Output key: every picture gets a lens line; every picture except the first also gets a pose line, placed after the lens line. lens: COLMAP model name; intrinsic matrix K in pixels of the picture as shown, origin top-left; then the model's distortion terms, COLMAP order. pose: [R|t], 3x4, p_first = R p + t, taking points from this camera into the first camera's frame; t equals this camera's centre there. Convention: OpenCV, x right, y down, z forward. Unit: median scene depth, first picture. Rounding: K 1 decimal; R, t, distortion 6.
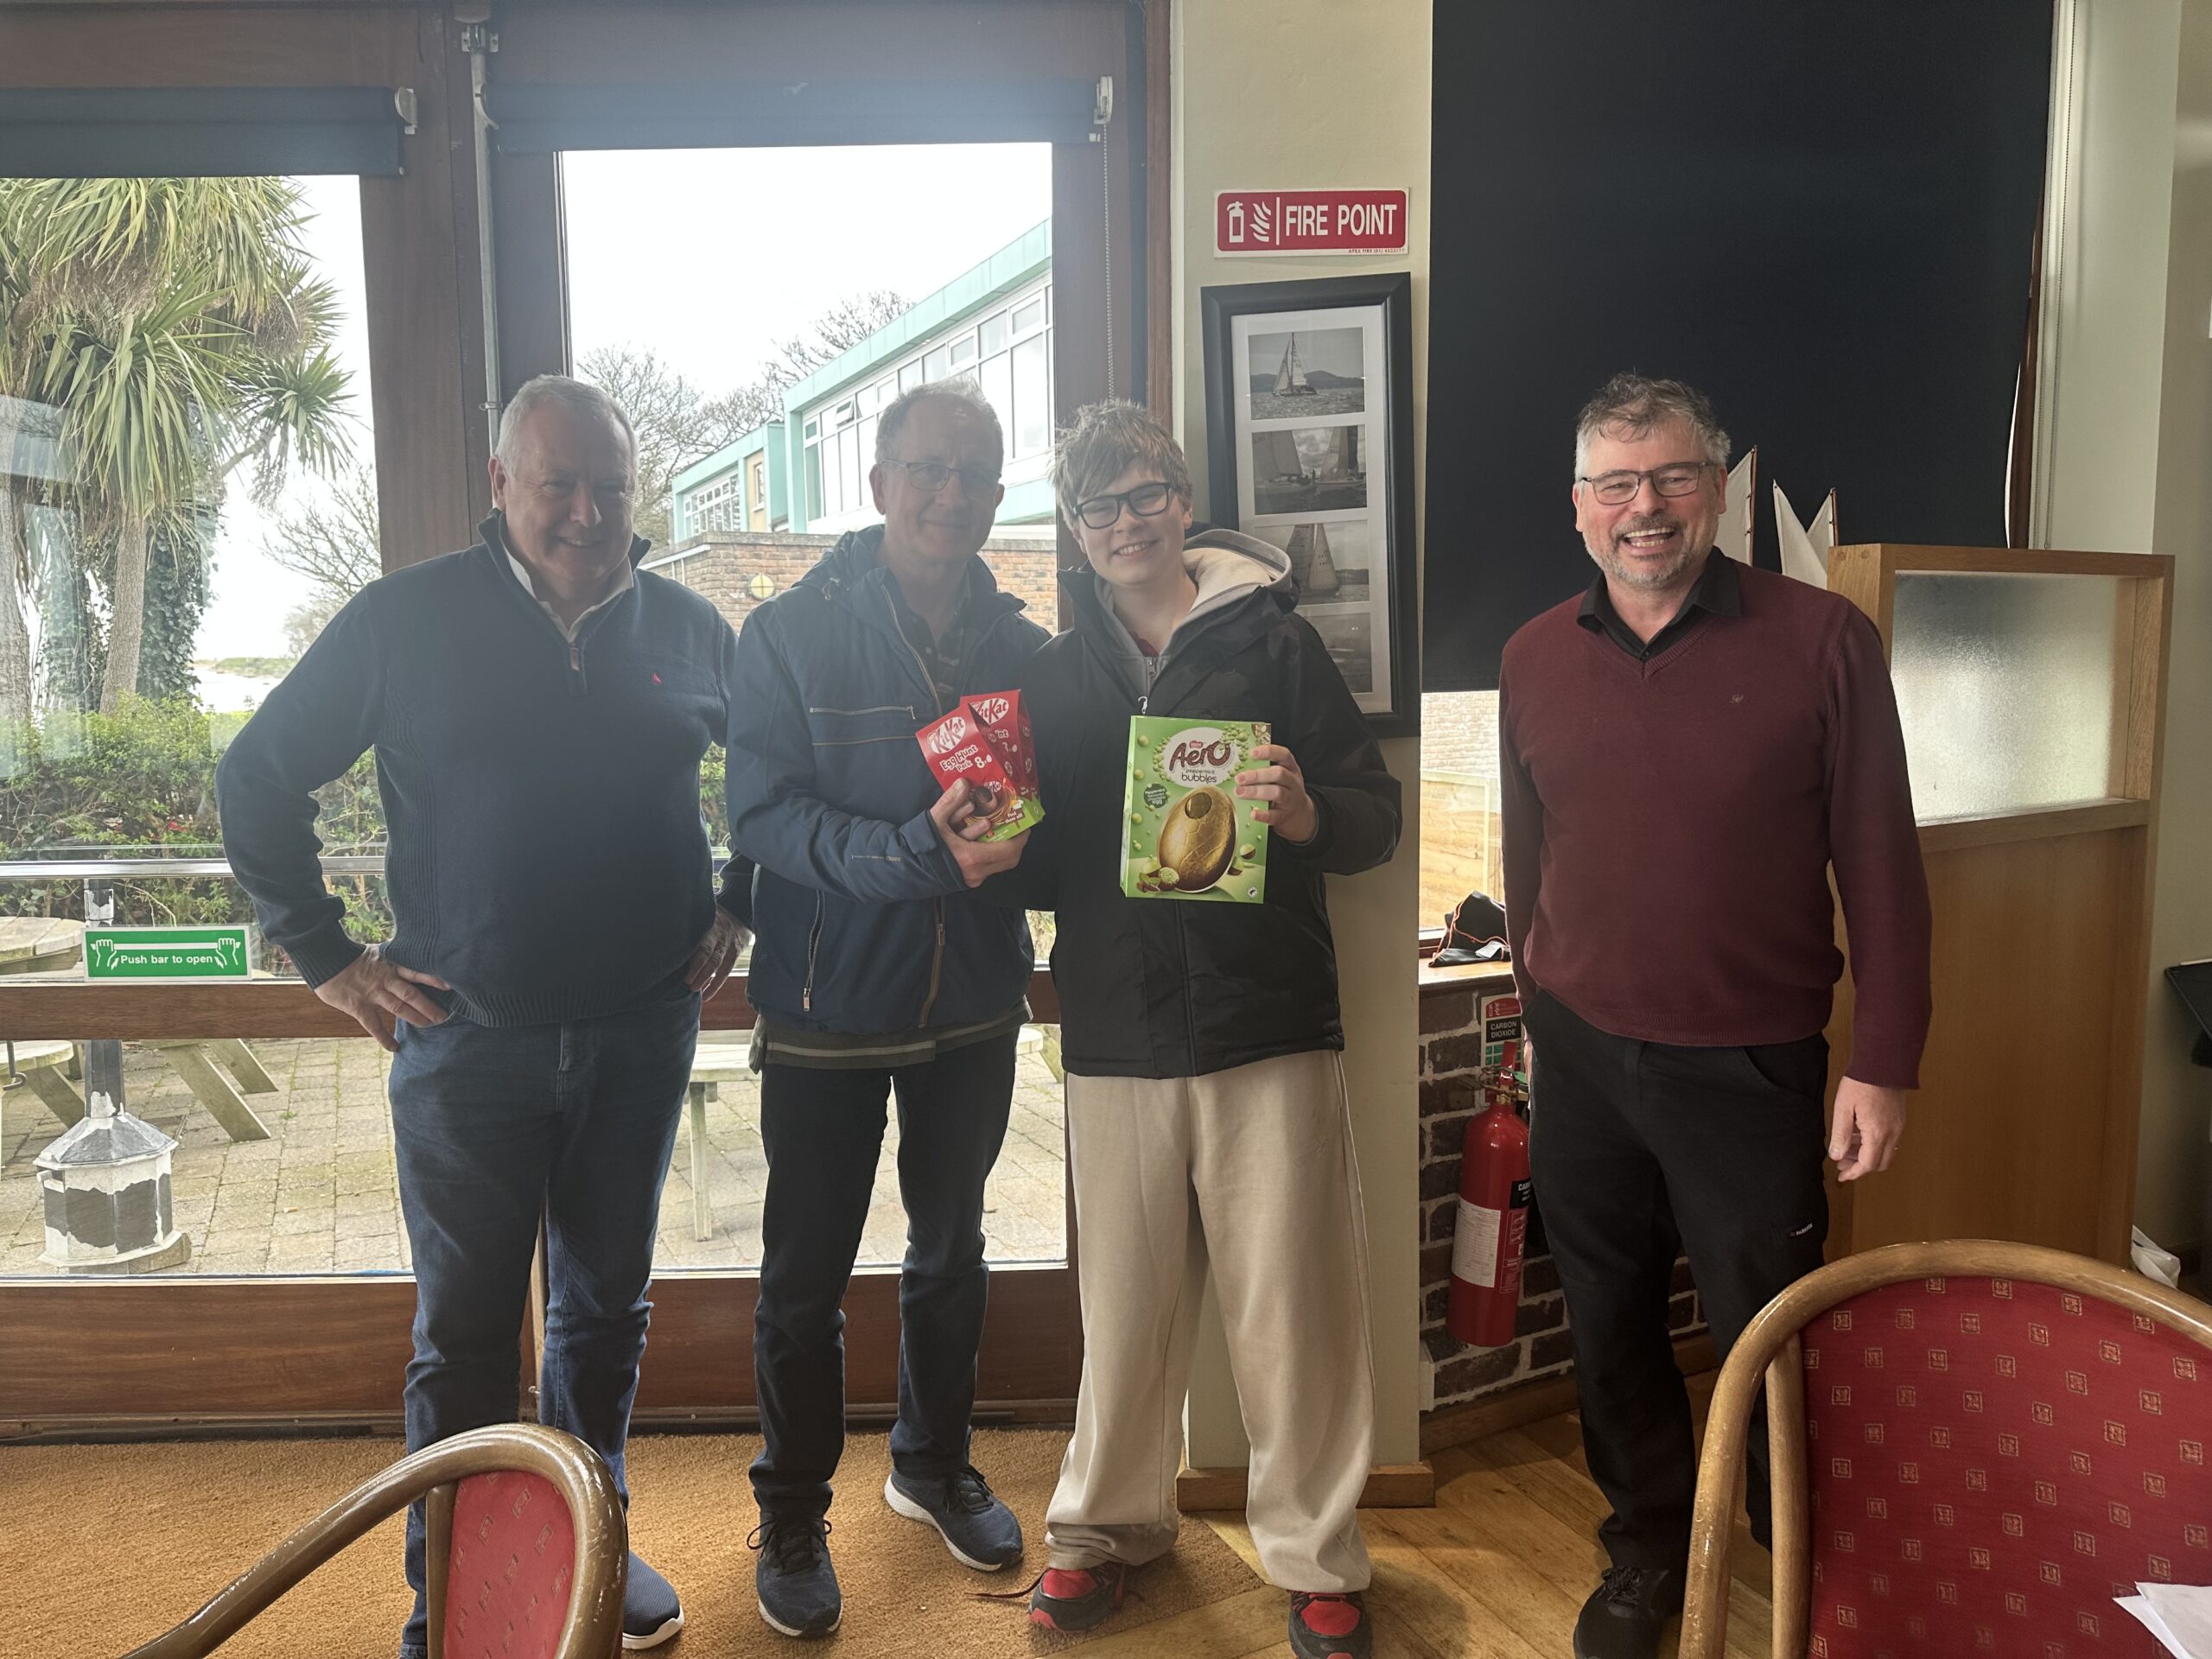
lens RADIAL K [[1534.4, 0, 1105.8], [0, 1534.4, 816.1], [0, 0, 1]] dist [0.024158, -0.033099]
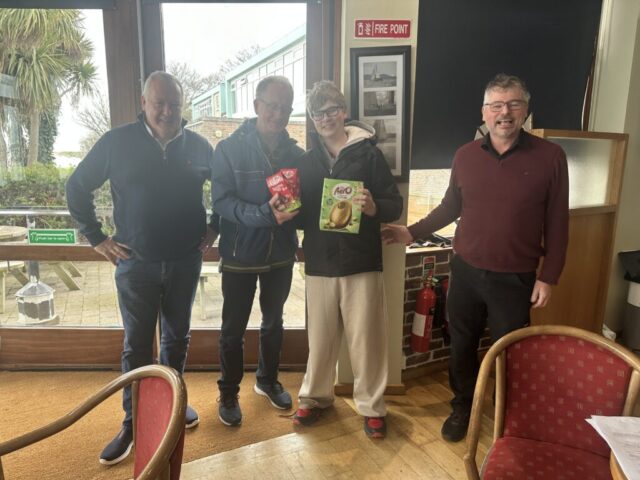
lens RADIAL K [[442.7, 0, 317.4], [0, 442.7, 240.5], [0, 0, 1]] dist [0.038395, -0.052516]
pose [[0.999793, 0.020332, 0.000017, -0.000838], [-0.020262, 0.996280, 0.083765, -0.000205], [0.001686, -0.083748, 0.996486, -0.018266]]
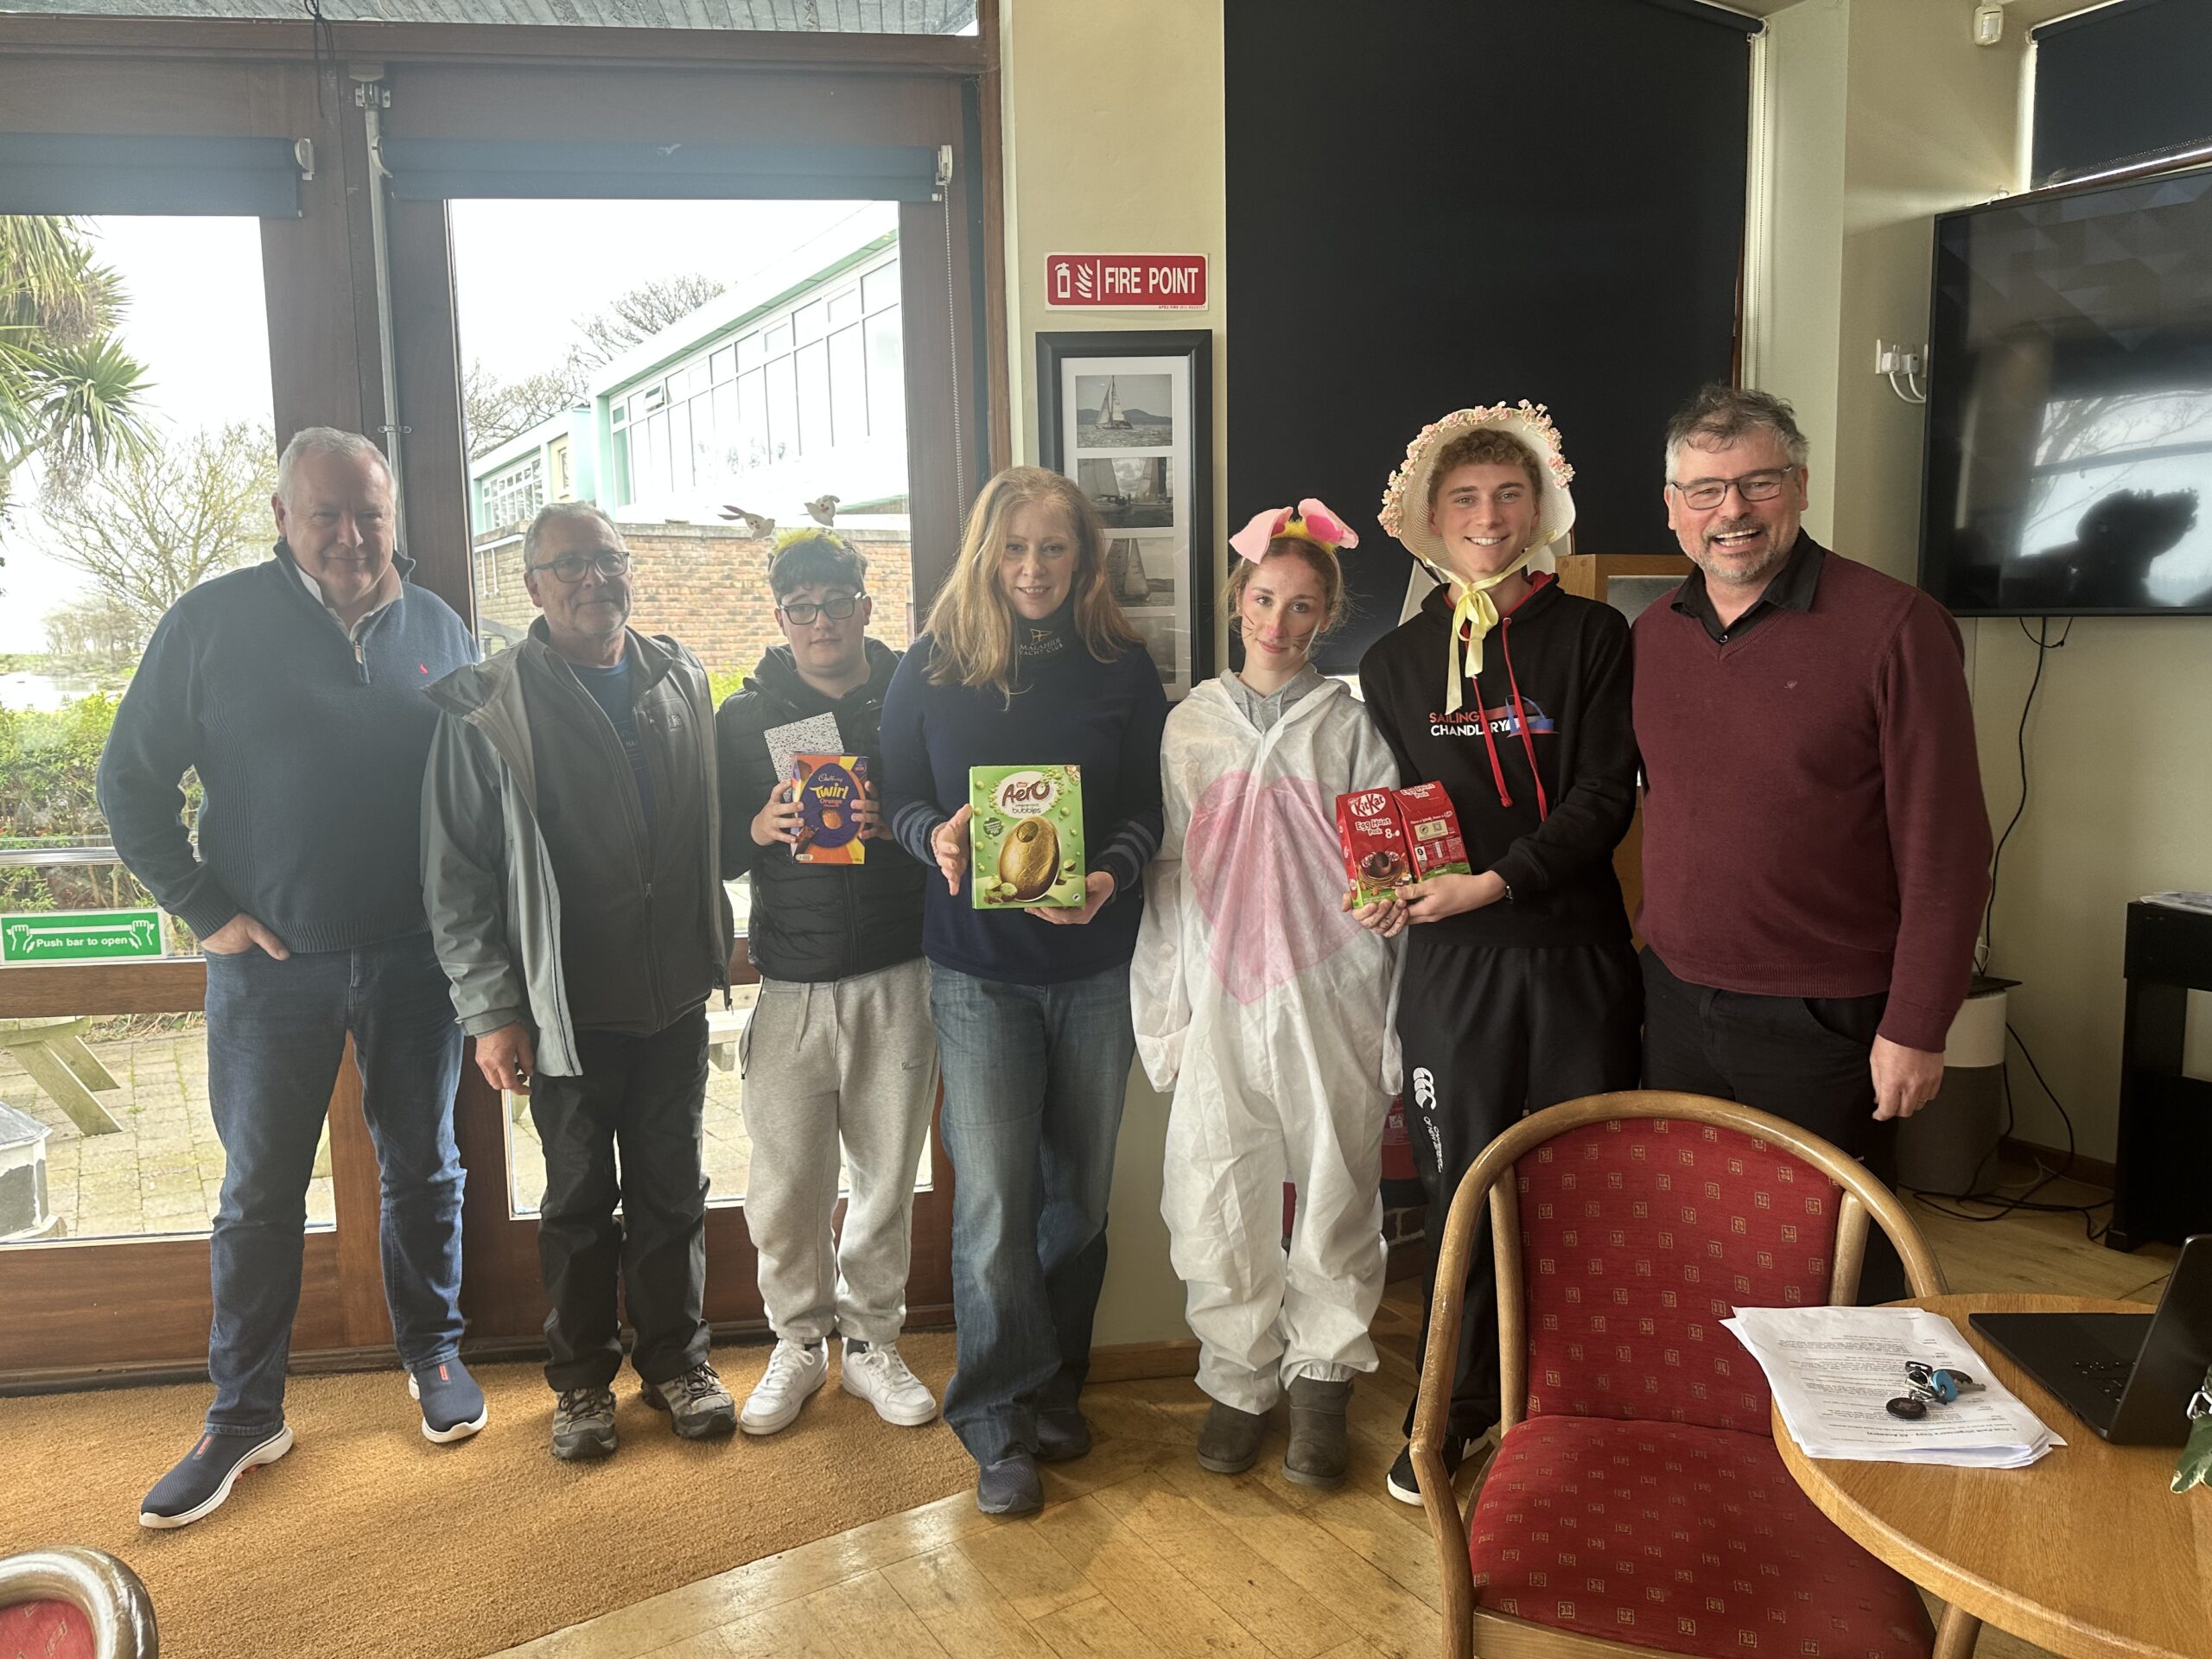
lens RADIAL K [[1541.0, 0, 1092.8], [0, 1541.0, 815.7], [0, 0, 1]] dist [0.021639, -0.032013]
pose [[0.994033, -0.020773, 0.107085, -0.024128], [0.019898, 0.999759, 0.009237, 0.009471], [-0.107251, -0.007051, 0.994207, -0.151911]]
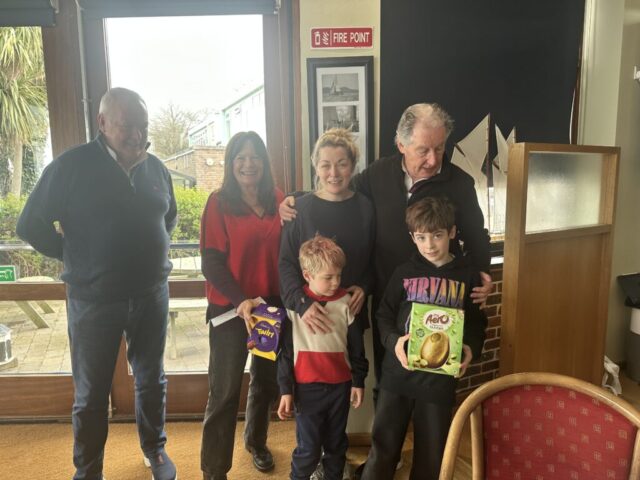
lens RADIAL K [[445.0, 0, 318.4], [0, 445.0, 242.9], [0, 0, 1]] dist [0.023511, -0.034247]
pose [[0.999996, -0.002843, 0.000095, 0.075981], [0.002839, 0.999543, 0.030097, -0.001648], [-0.000181, -0.030097, 0.999547, 0.080855]]
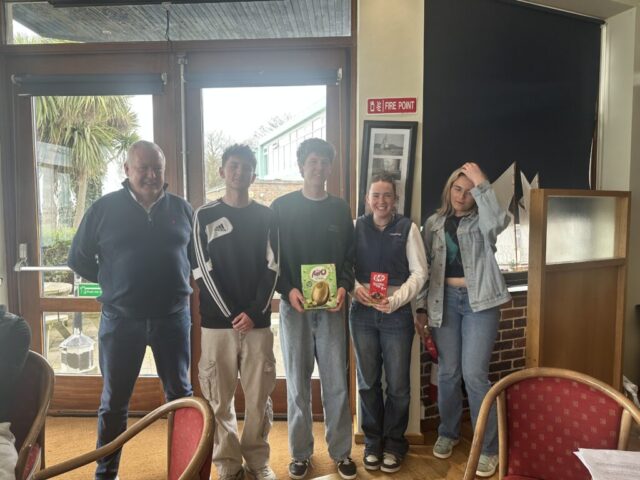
lens RADIAL K [[444.3, 0, 321.5], [0, 444.3, 242.7], [0, 0, 1]] dist [0.026574, -0.037932]
pose [[0.998087, 0.011298, -0.060792, 0.024942], [-0.013651, 0.999168, -0.038421, 0.004324], [0.060307, 0.039177, 0.997411, -0.105998]]
